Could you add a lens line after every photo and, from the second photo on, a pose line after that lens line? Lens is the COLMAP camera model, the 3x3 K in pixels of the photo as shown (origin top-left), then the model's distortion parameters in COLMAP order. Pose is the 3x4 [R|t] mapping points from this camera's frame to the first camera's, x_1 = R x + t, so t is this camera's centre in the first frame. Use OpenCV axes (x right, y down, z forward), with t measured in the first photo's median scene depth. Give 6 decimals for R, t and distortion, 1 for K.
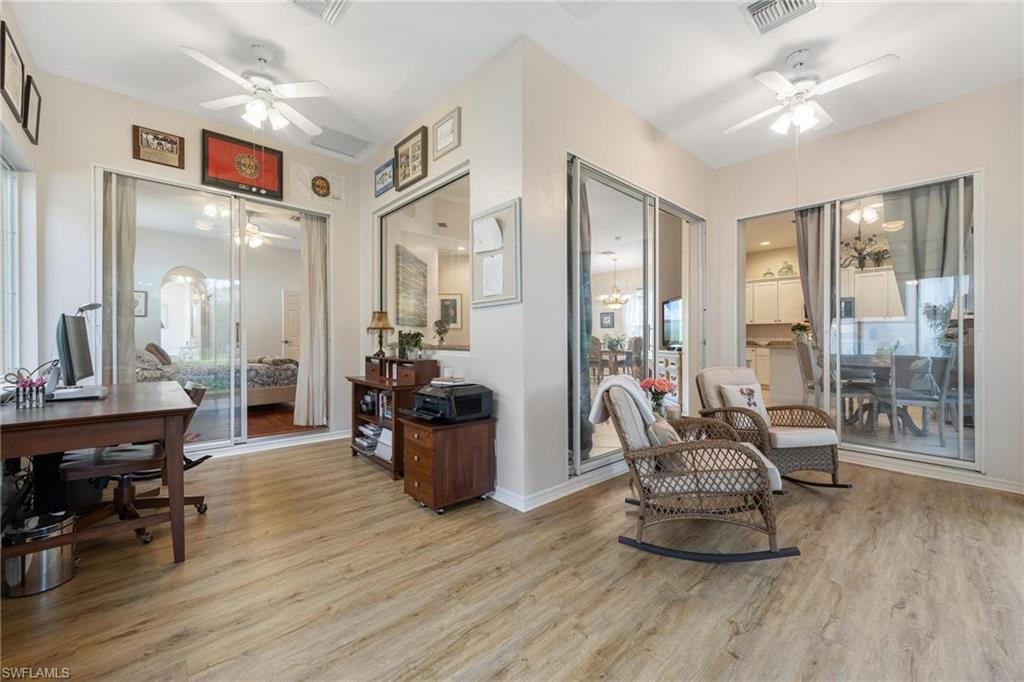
lens RADIAL K [[397.9, 0, 517.2], [0, 397.9, 339.2], [0, 0, 1]] dist [0.002639, 0.000197]
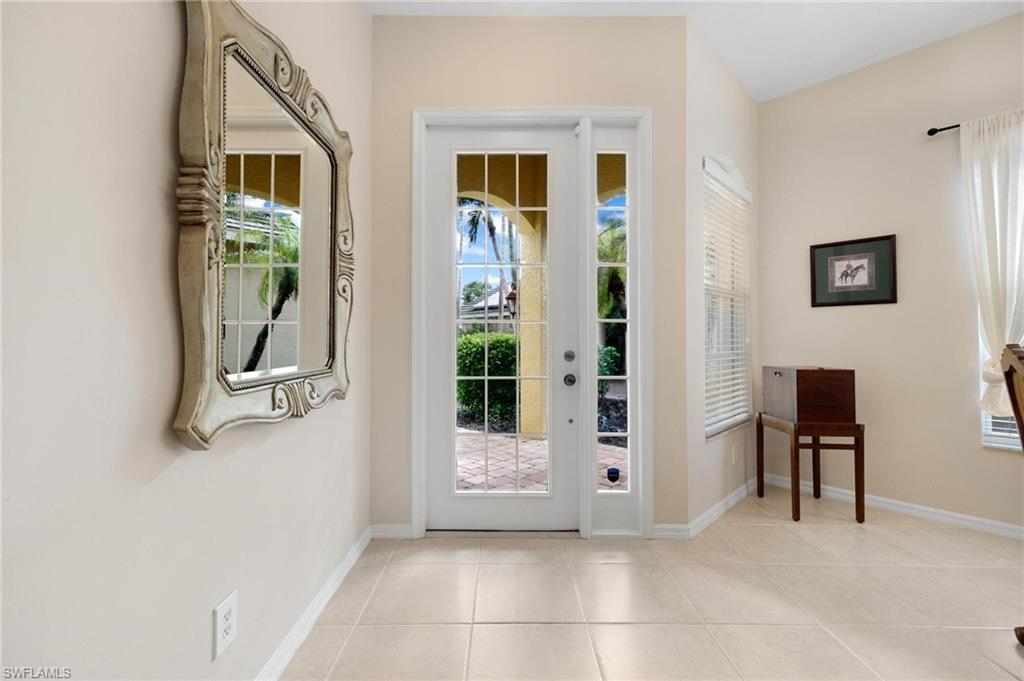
lens RADIAL K [[417.3, 0, 515.1], [0, 417.3, 336.6], [0, 0, 1]] dist [0.007257, 0.000394]
pose [[0.997473, -0.004991, 0.070873, 0.012920], [0.005186, 0.999983, -0.002569, -0.012285], [-0.070859, 0.002930, 0.997482, 0.913049]]
